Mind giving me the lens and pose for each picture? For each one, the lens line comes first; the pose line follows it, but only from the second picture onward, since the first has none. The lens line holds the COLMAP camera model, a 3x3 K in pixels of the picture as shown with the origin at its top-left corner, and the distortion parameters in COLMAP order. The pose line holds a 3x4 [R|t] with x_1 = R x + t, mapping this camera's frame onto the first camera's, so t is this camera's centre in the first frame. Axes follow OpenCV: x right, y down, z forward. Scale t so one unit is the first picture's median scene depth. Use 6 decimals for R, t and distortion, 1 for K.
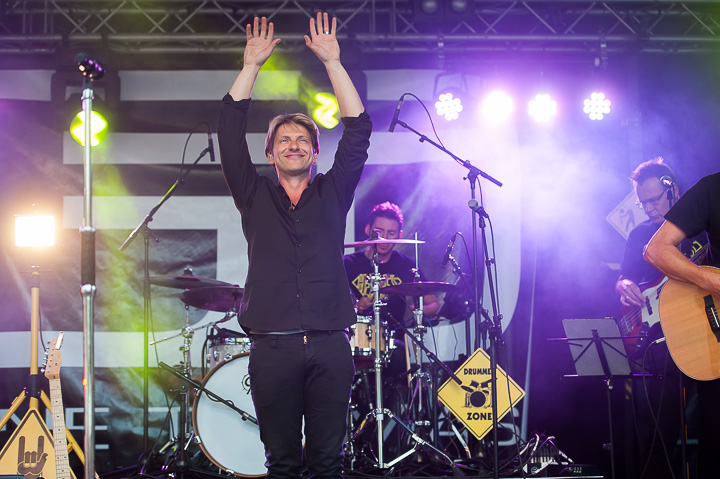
lens RADIAL K [[1458.2, 0, 360.0], [0, 1458.2, 239.5], [0, 0, 1]] dist [-0.052103, -0.315549]
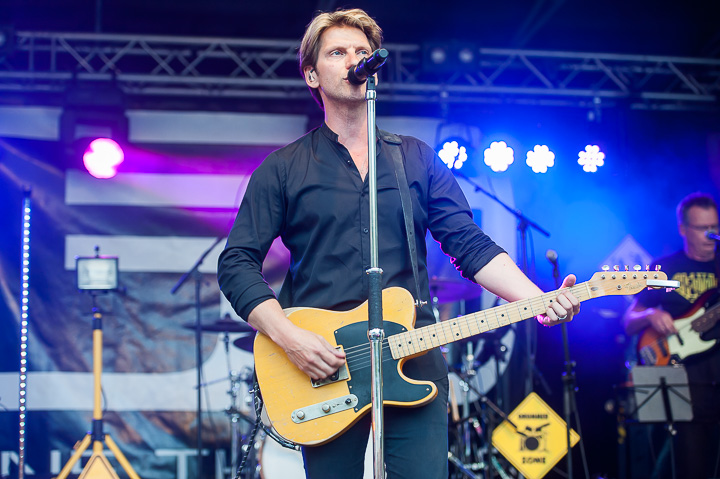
lens RADIAL K [[1458.2, 0, 360.0], [0, 1458.2, 239.5], [0, 0, 1]] dist [-0.052103, -0.315549]
pose [[0.991618, 0.018562, 0.127863, -0.169887], [-0.015043, 0.999483, -0.028431, -0.003120], [-0.128324, 0.026269, 0.991384, -0.004766]]
